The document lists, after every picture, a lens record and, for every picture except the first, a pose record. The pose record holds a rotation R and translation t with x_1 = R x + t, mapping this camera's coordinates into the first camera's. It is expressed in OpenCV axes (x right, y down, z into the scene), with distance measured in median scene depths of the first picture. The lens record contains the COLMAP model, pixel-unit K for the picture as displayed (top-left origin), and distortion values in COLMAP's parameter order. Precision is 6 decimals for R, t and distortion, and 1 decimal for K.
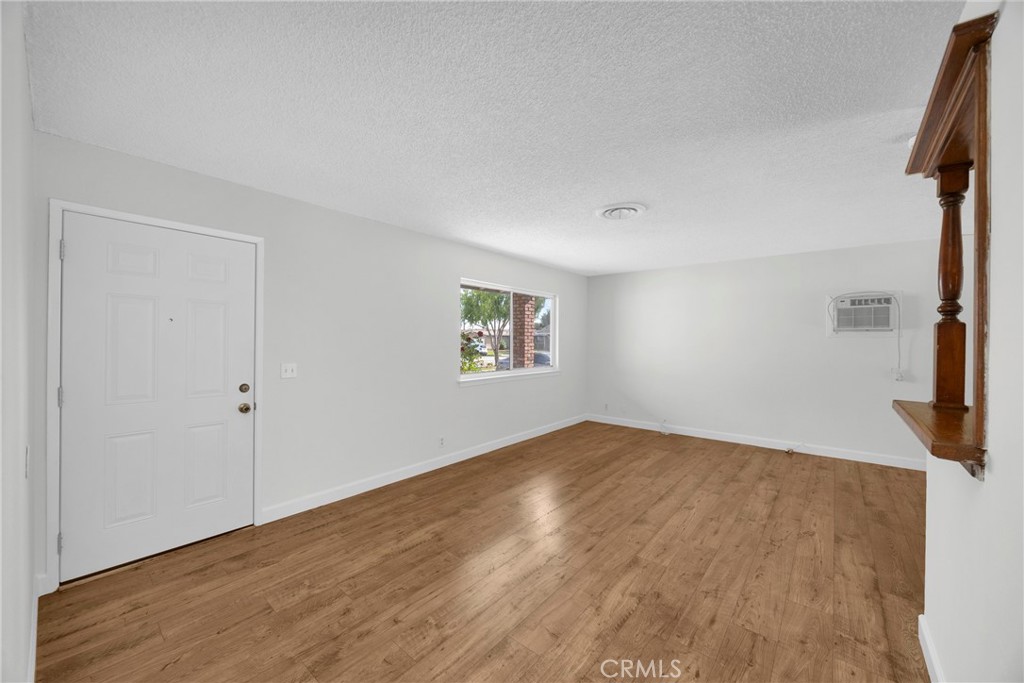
lens RADIAL K [[389.2, 0, 509.8], [0, 389.2, 340.8], [0, 0, 1]] dist [-0.000450, 0.000070]
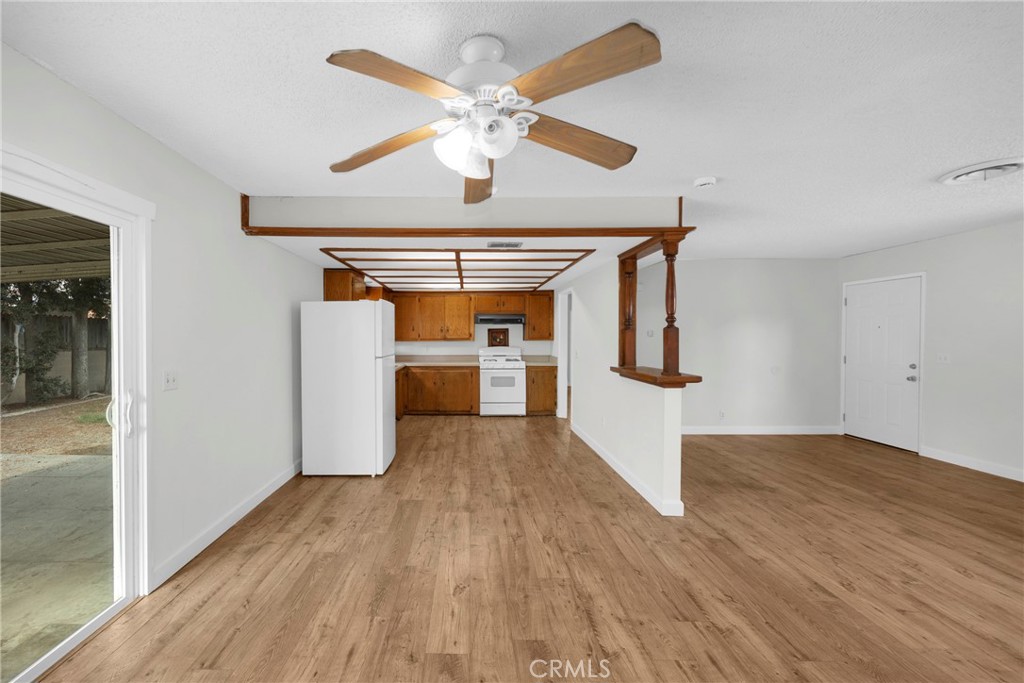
lens RADIAL K [[406.7, 0, 468.5], [0, 406.7, 343.0], [0, 0, 1]] dist [-0.002029, 0.000020]
pose [[-0.774040, 0.006828, -0.633099, 1.982454], [-0.000335, 0.999937, 0.011194, 0.004602], [0.633136, 0.008876, -0.773990, 1.219282]]
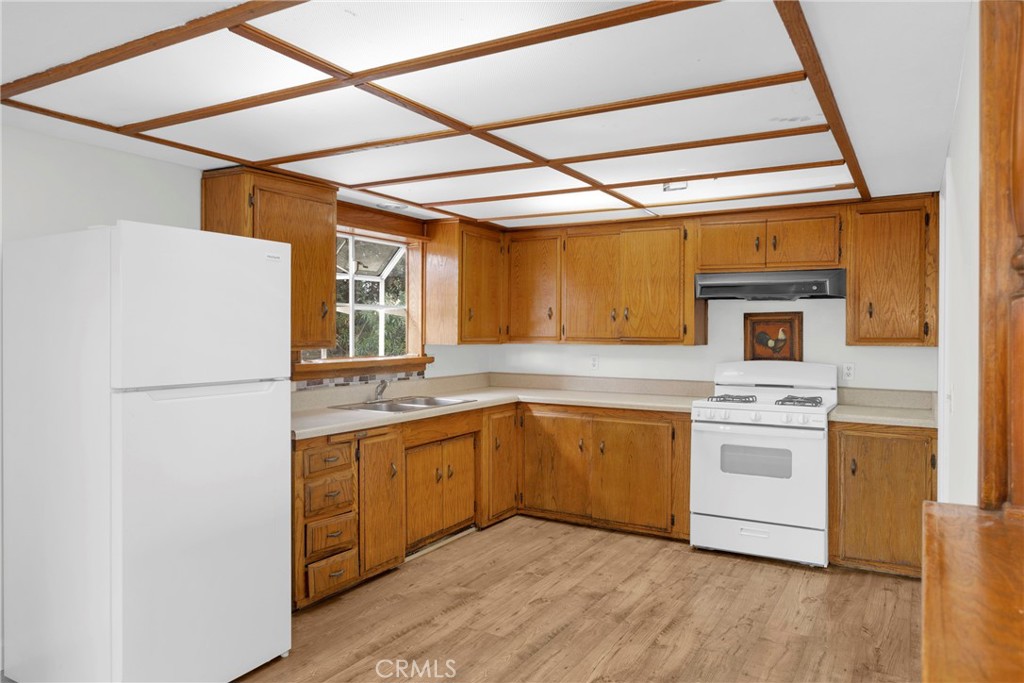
lens RADIAL K [[696.5, 0, 508.6], [0, 696.5, 331.2], [0, 0, 1]] dist [-0.003558, -0.000756]
pose [[-0.987867, -0.011000, -0.154912, 0.942415], [-0.010531, 0.999937, -0.003850, -0.001177], [0.154945, -0.002172, -0.987921, 0.808733]]
